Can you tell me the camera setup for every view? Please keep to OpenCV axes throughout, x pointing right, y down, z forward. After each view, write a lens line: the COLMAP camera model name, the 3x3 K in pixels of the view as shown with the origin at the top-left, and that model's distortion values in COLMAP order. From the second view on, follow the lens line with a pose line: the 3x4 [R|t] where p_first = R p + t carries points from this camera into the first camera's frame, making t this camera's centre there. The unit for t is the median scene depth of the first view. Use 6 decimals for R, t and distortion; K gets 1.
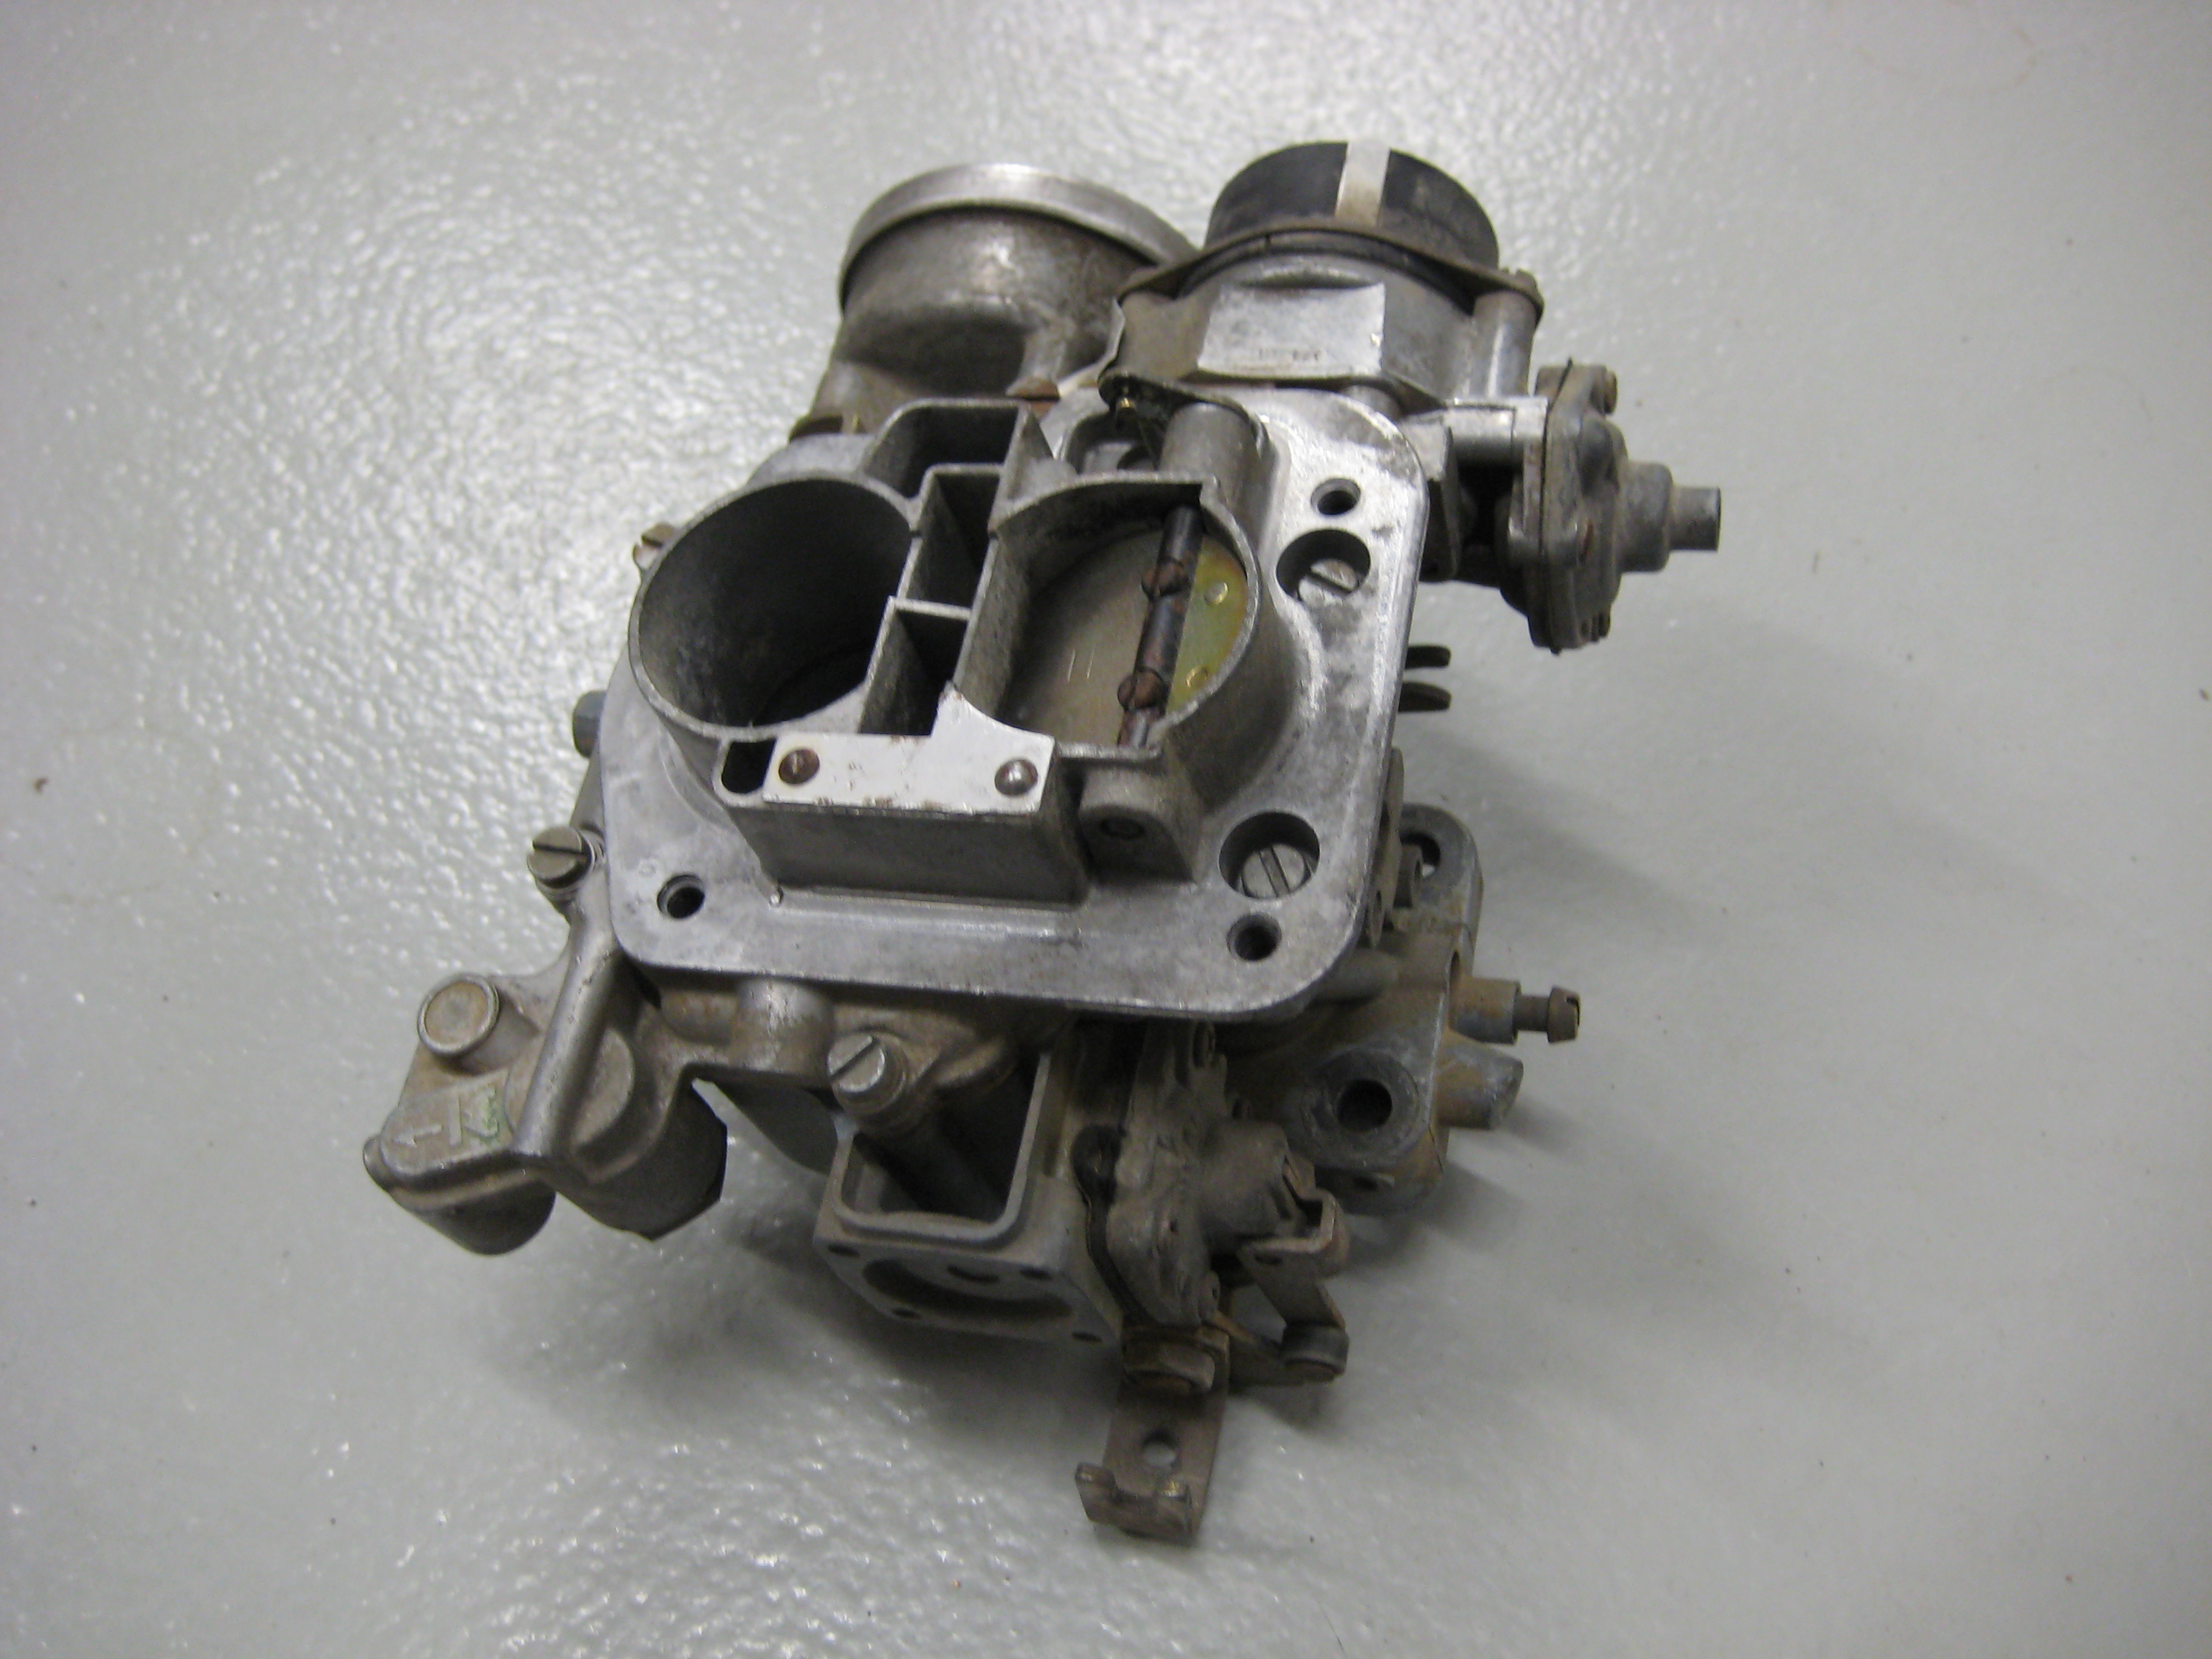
lens RADIAL K [[2333.5, 0, 1106.0], [0, 2333.5, 829.5], [0, 0, 1]] dist [-0.183684, 0.187634]
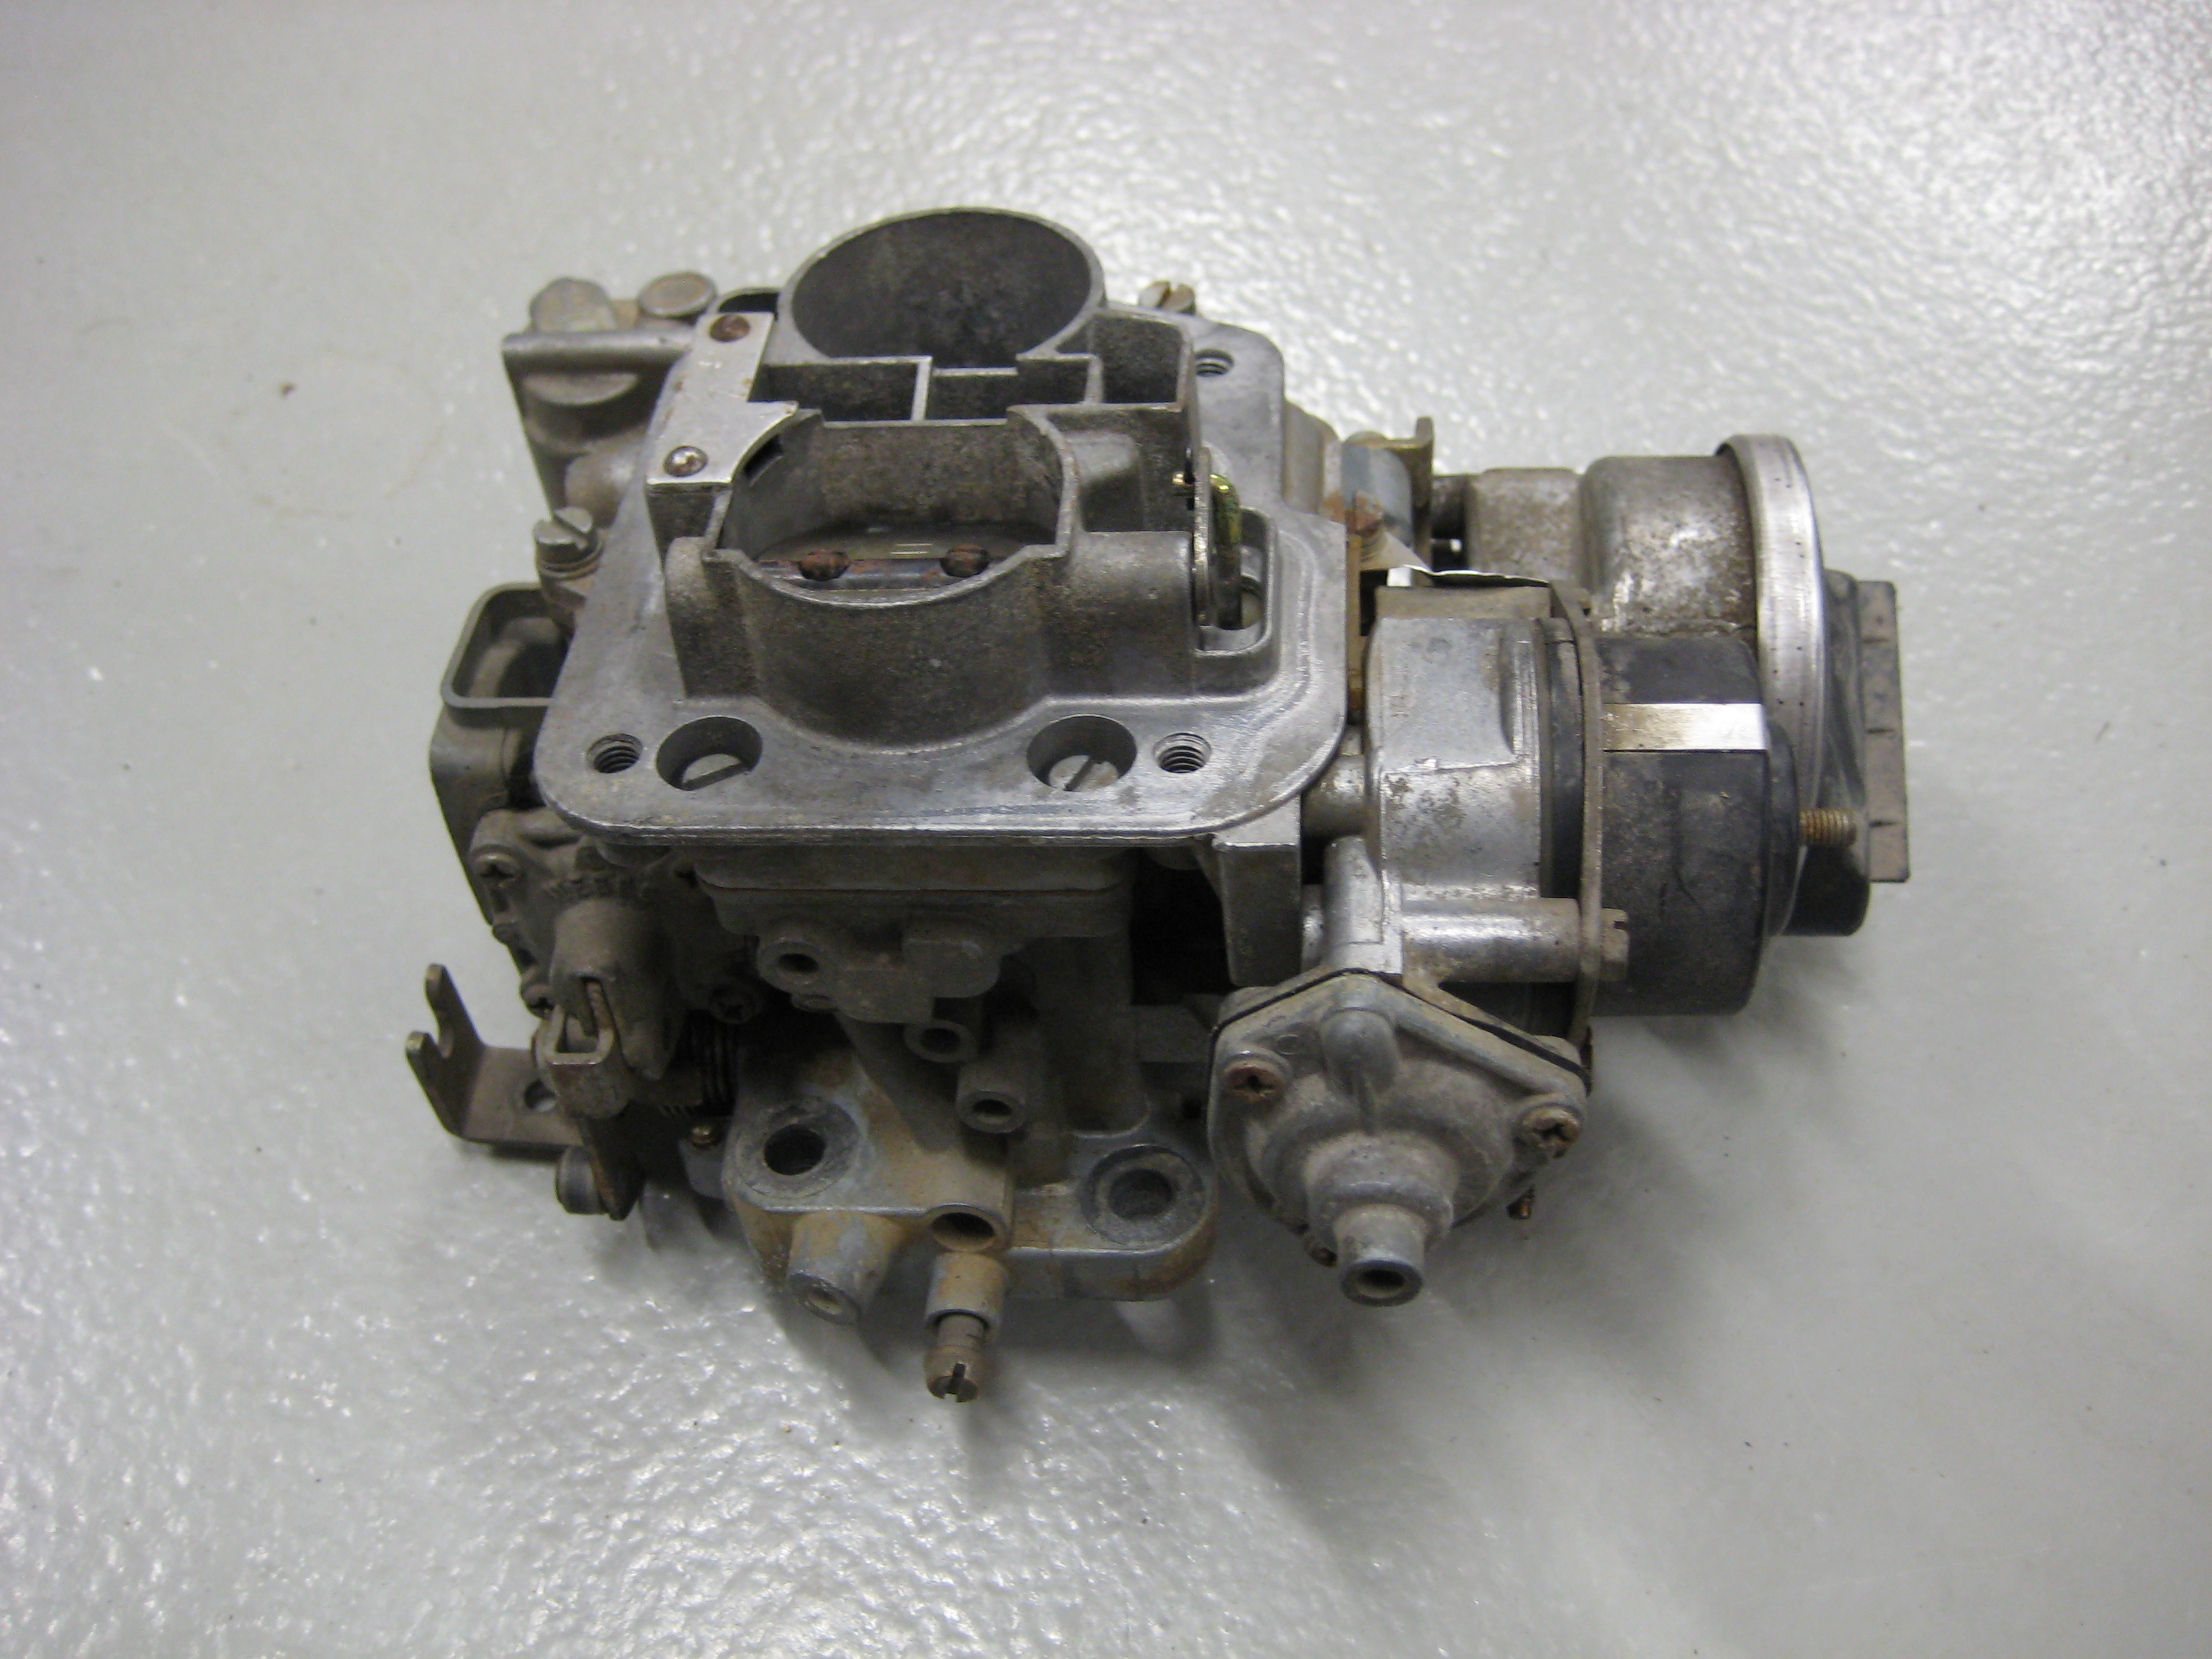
lens RADIAL K [[2333.5, 0, 1106.0], [0, 2333.5, 829.5], [0, 0, 1]] dist [-0.183684, 0.187634]
pose [[0.143559, 0.847354, -0.511255, 0.577339], [-0.841577, 0.376346, 0.387442, -0.458295], [0.520710, 0.374640, 0.767142, 0.363637]]
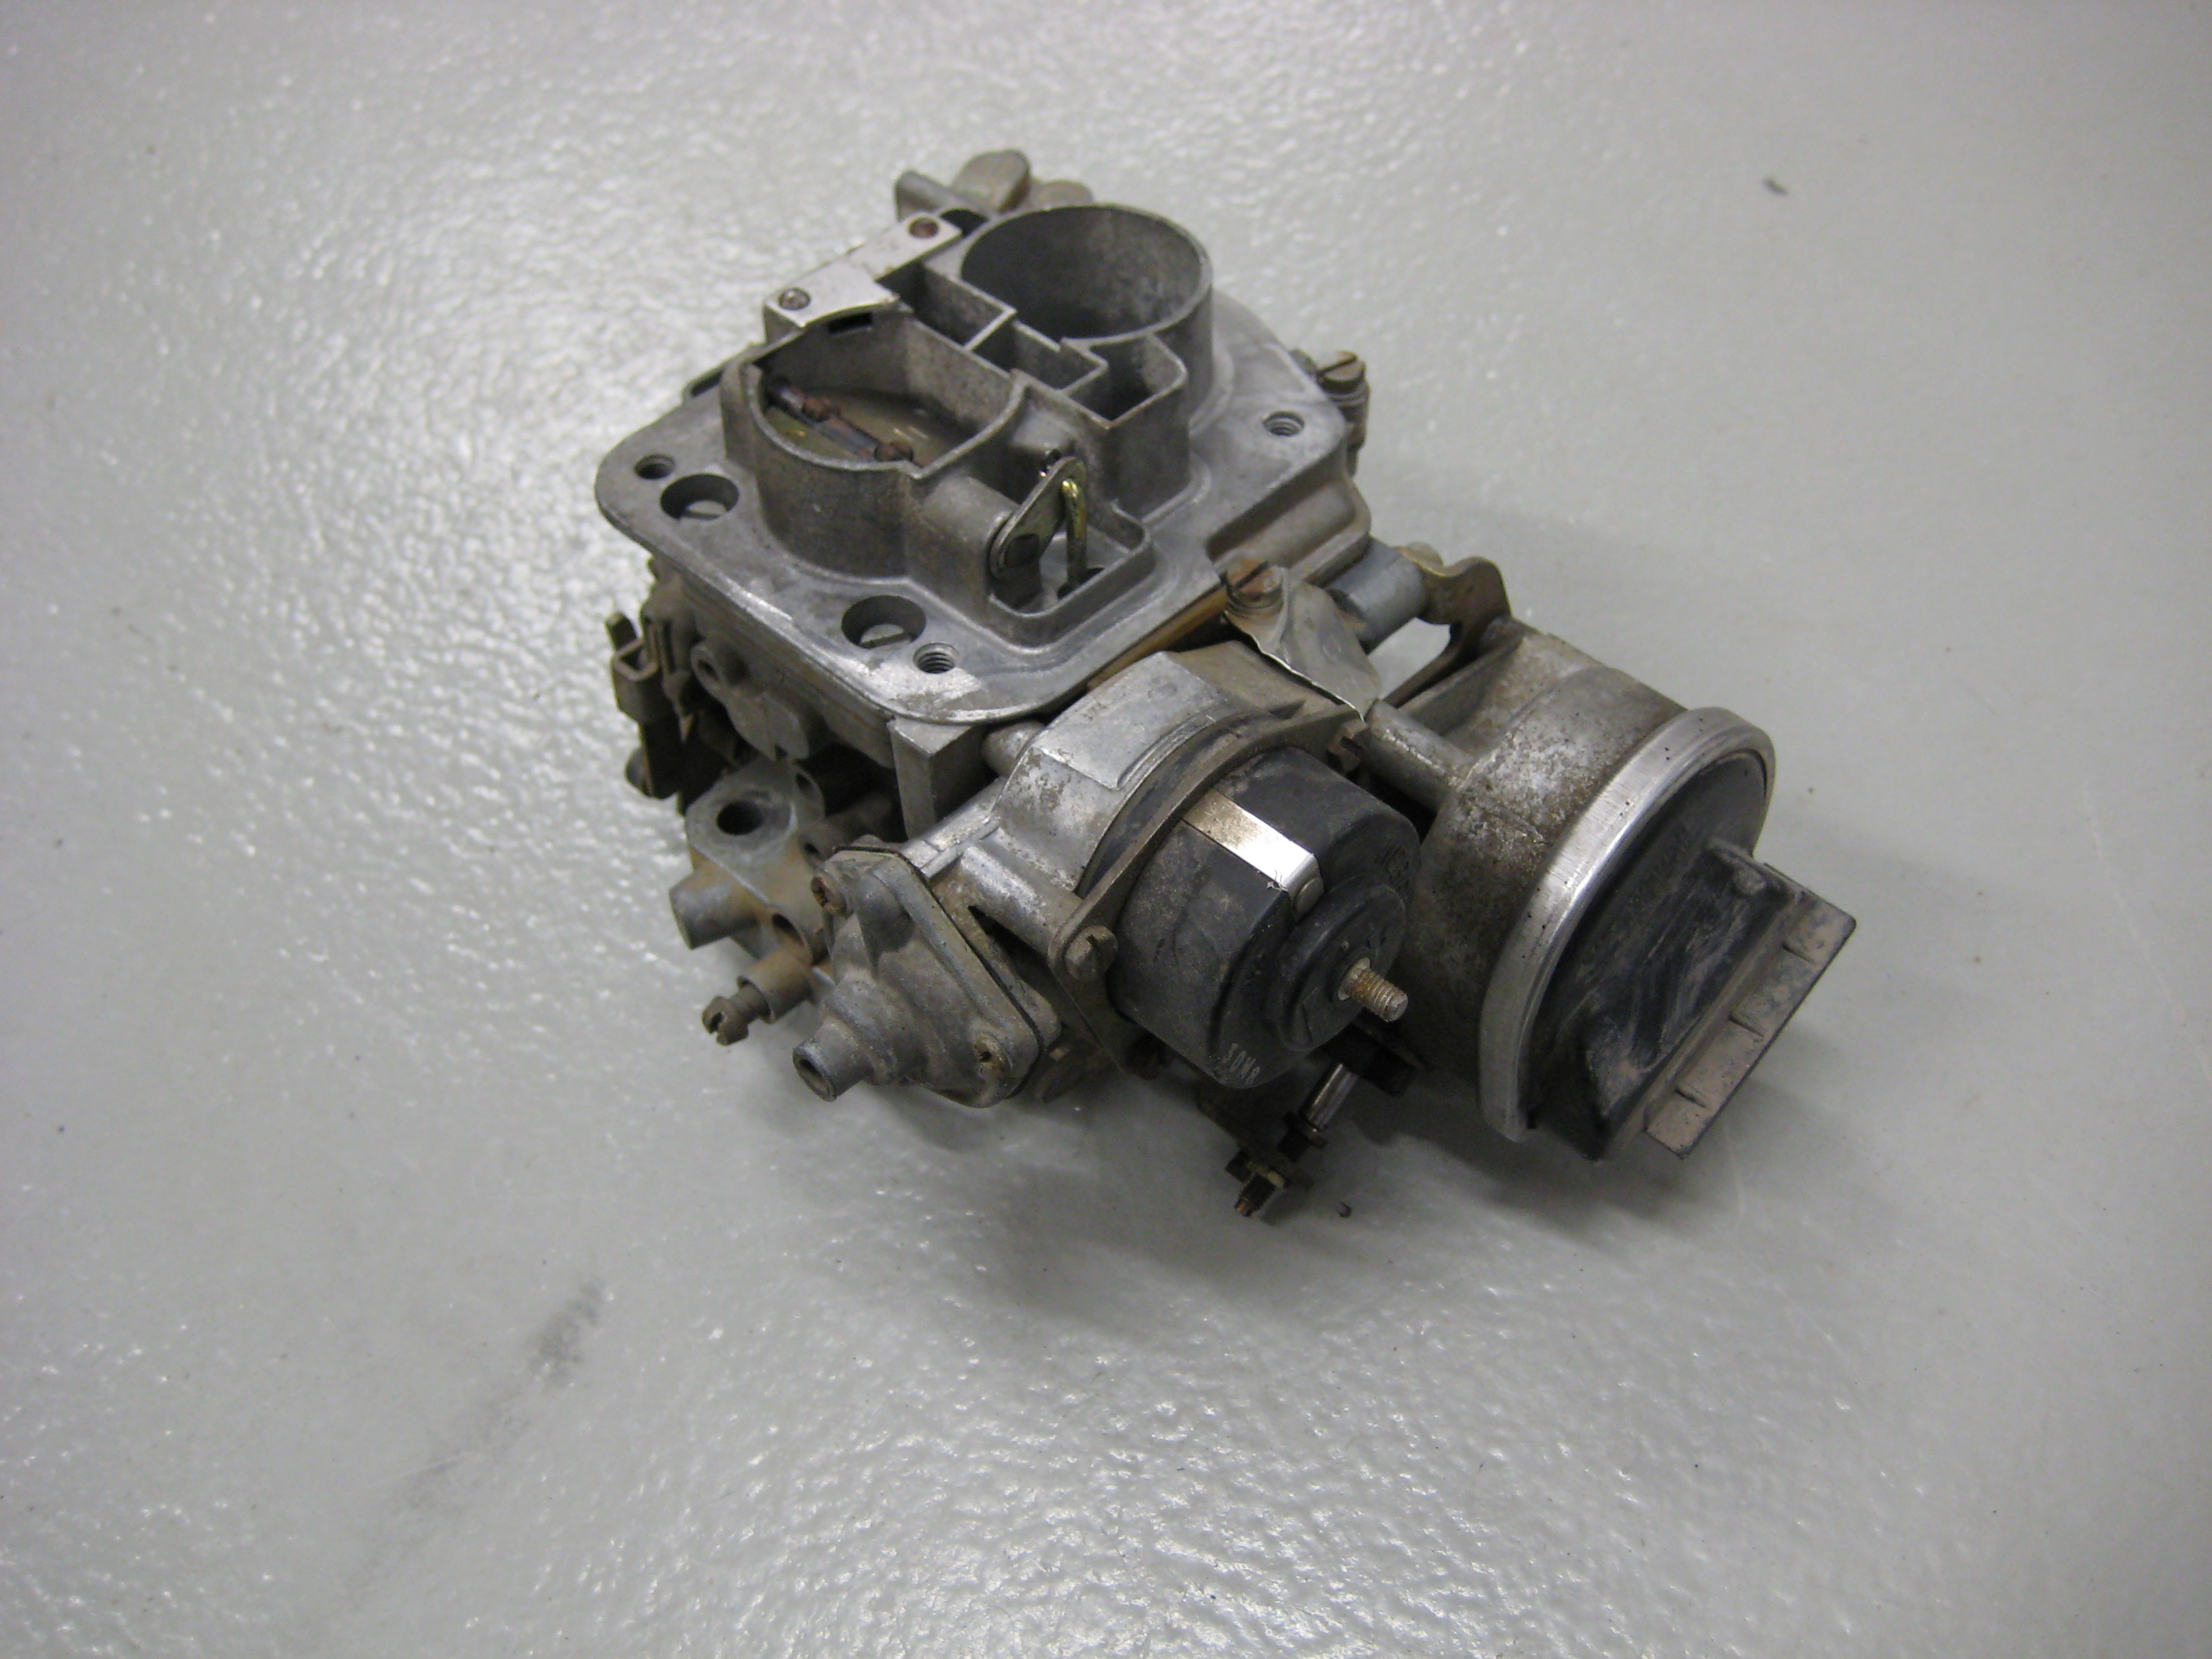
lens RADIAL K [[2333.5, 0, 1106.0], [0, 2333.5, 829.5], [0, 0, 1]] dist [-0.183684, 0.187634]
pose [[-0.513986, 0.767720, -0.382655, 0.563358], [-0.669131, -0.079713, 0.738857, -1.057969], [0.536732, 0.635809, 0.554676, 0.511245]]
